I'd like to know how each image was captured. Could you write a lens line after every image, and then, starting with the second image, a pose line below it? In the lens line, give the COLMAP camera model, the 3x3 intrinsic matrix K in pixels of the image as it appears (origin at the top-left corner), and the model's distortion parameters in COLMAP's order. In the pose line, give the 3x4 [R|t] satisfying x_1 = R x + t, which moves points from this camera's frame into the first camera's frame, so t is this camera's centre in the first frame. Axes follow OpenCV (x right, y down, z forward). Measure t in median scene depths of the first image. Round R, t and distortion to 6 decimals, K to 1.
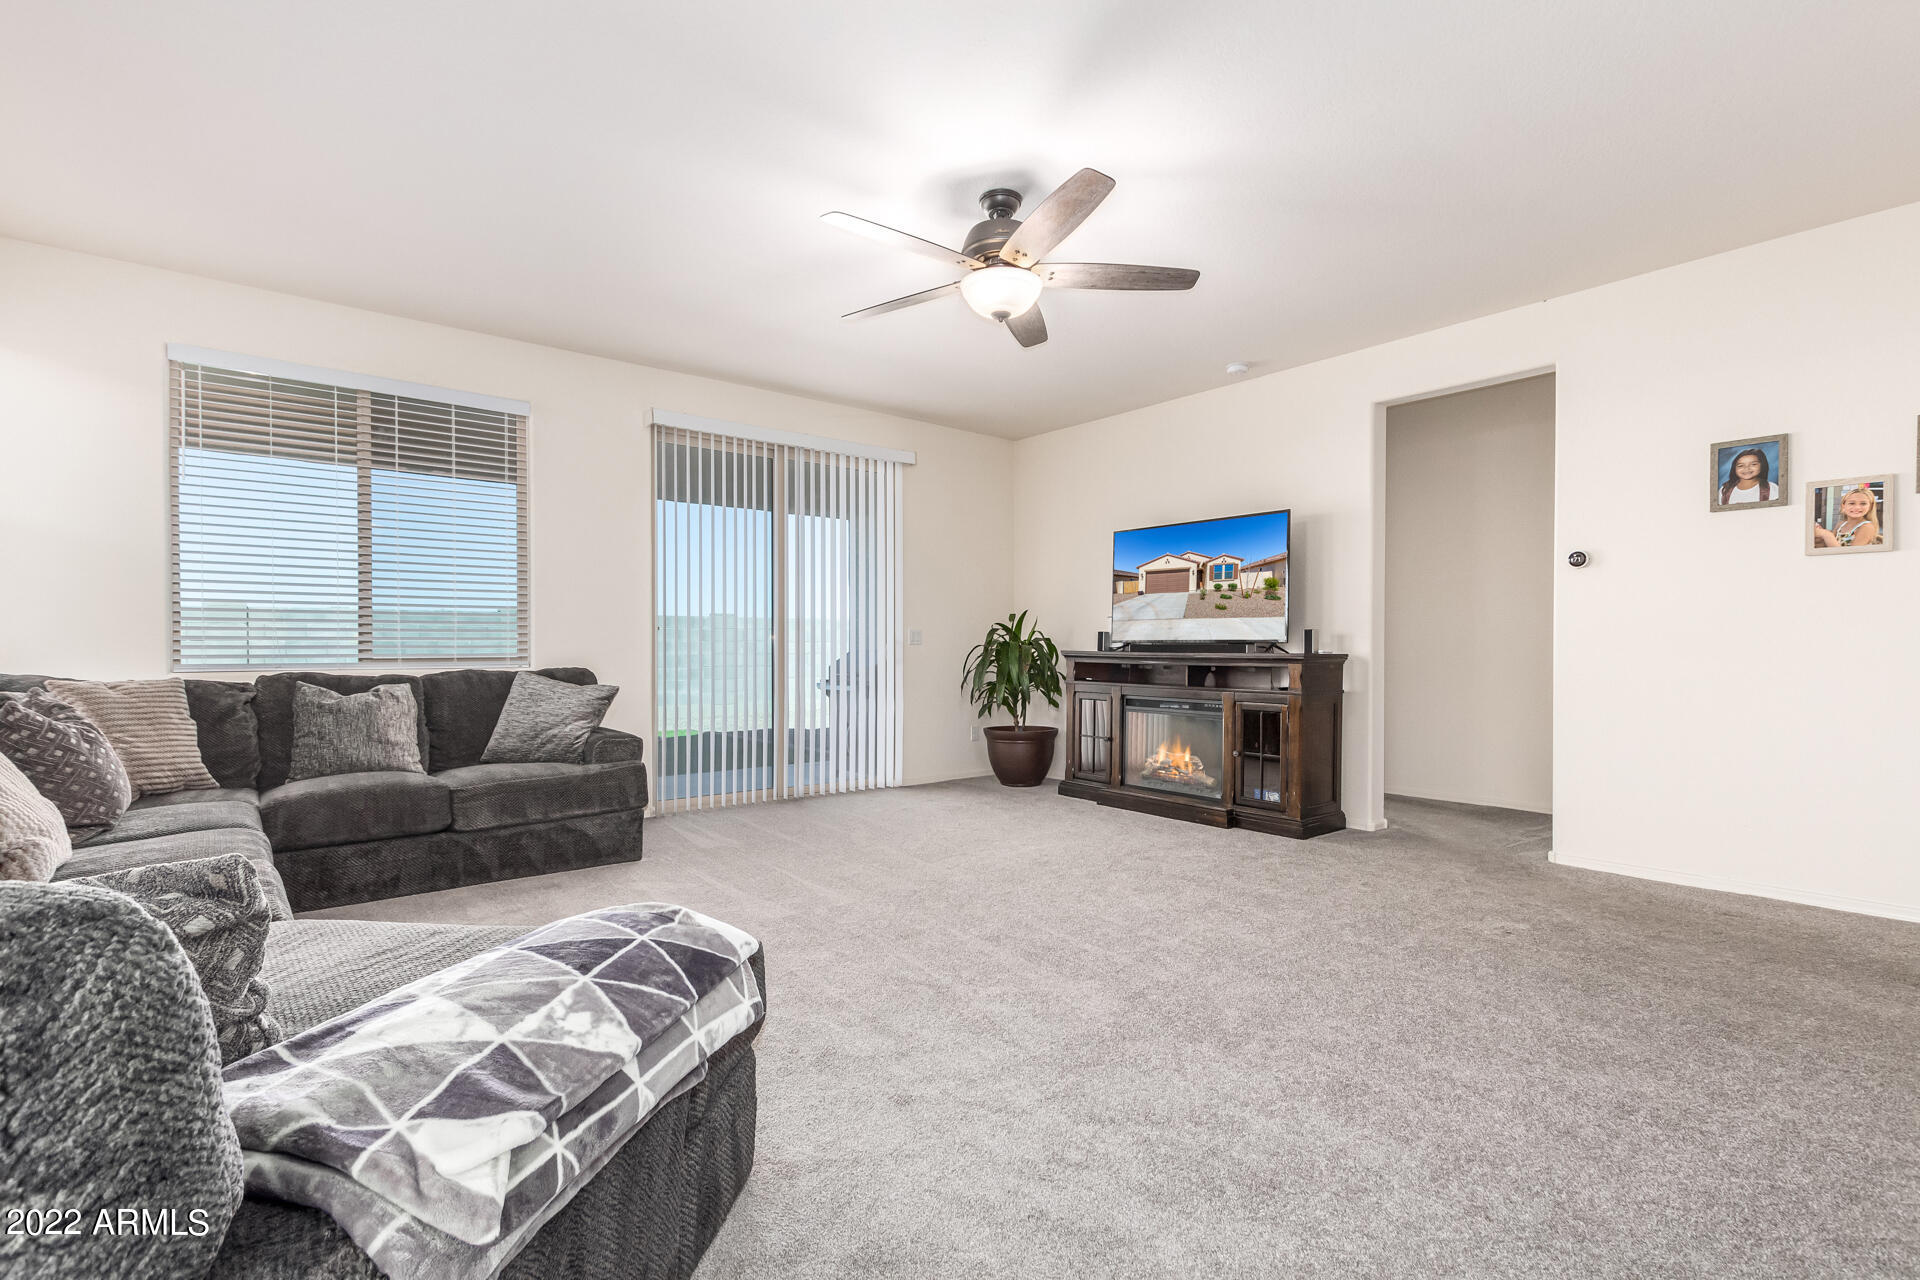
lens RADIAL K [[790.6, 0, 882.3], [0, 790.6, 656.6], [0, 0, 1]] dist [0.001466, -0.000025]
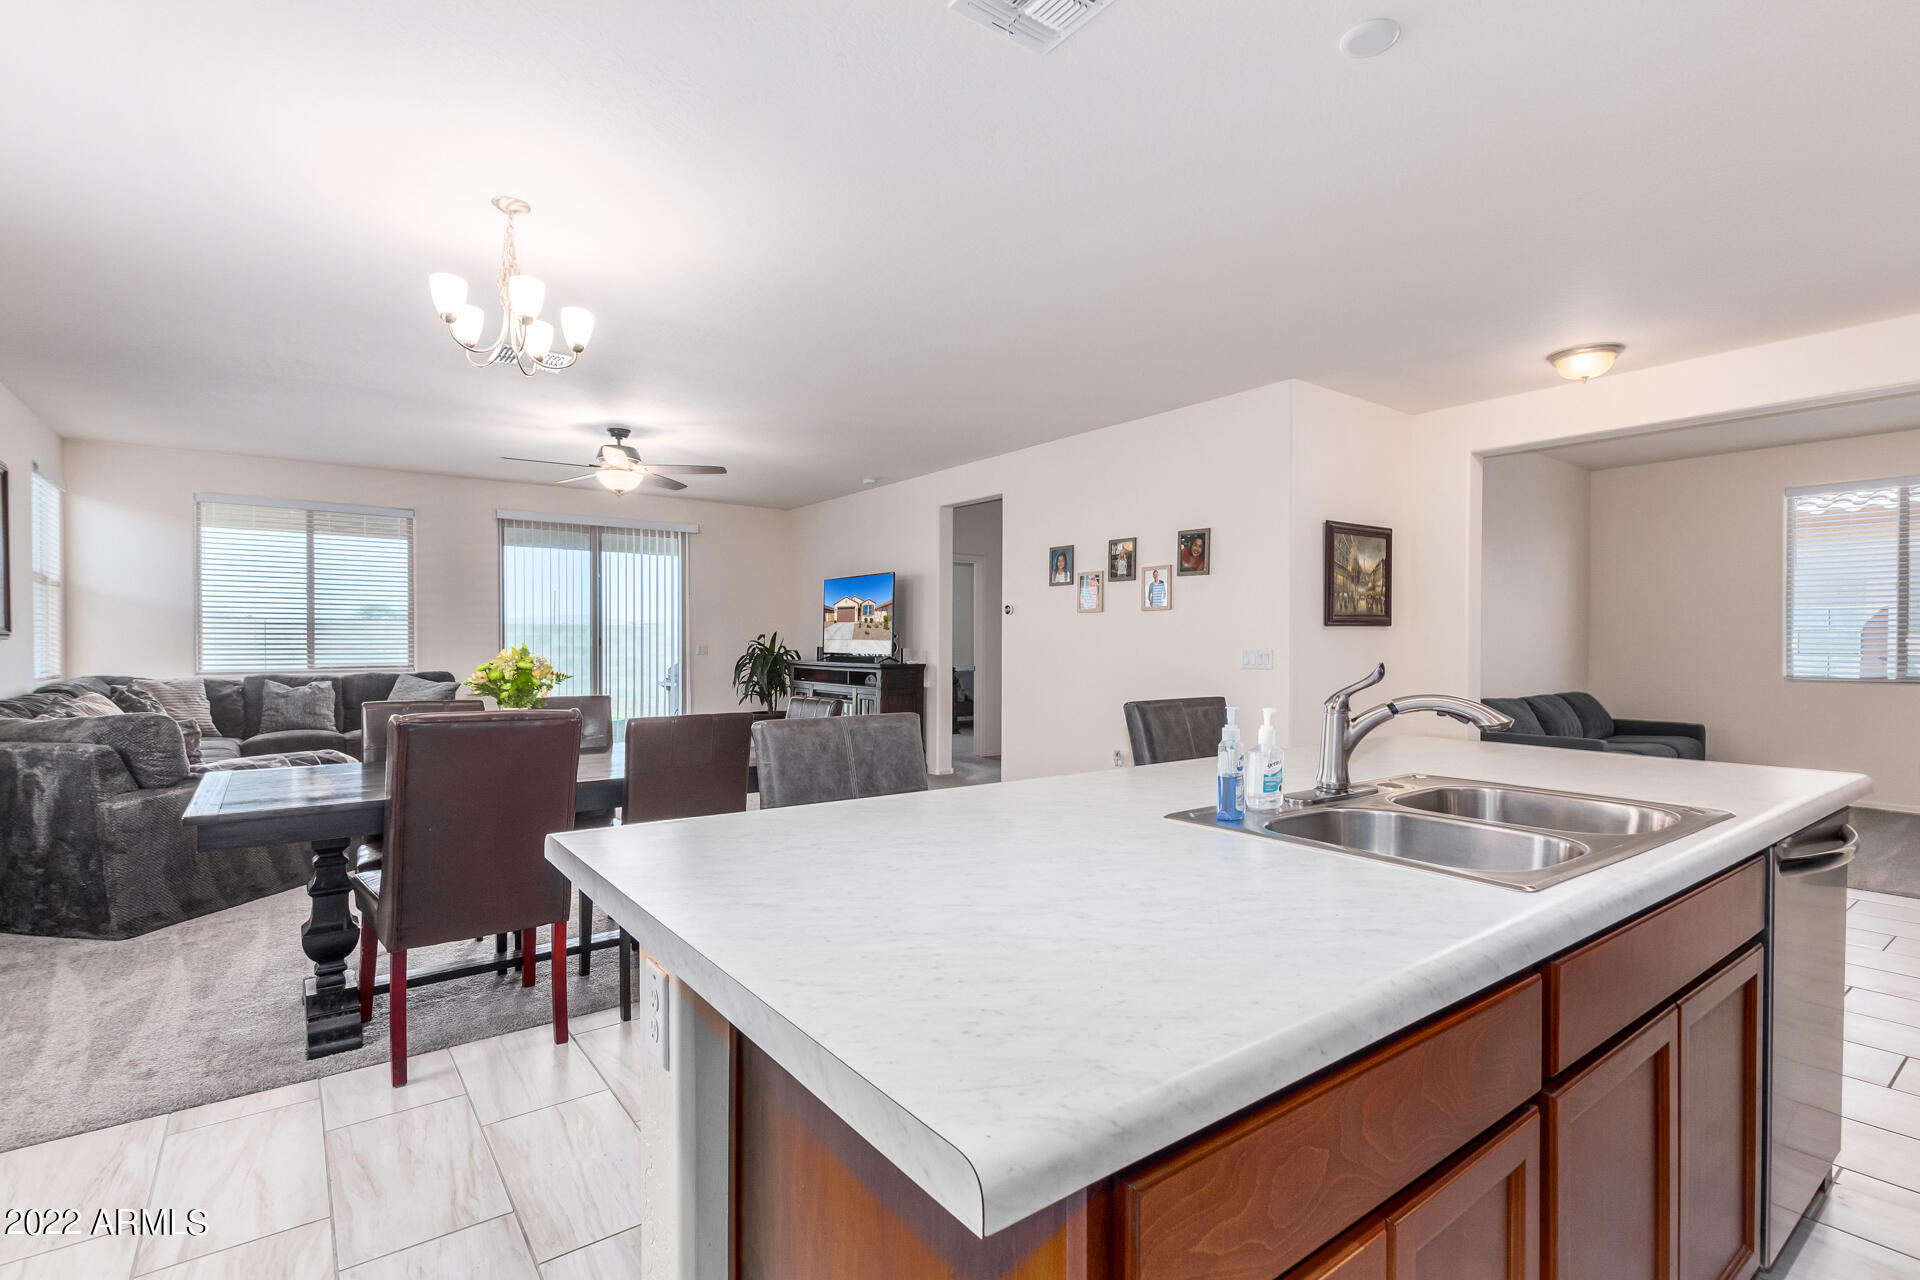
lens RADIAL K [[878.3, 0, 960.0], [0, 878.3, 640.0], [0, 0, 1]] dist [0.008797, -0.000063]
pose [[0.999178, 0.002041, -0.040482, 0.704328], [-0.002504, 0.999932, -0.011395, -0.030980], [0.040456, 0.011487, 0.999115, -0.724407]]
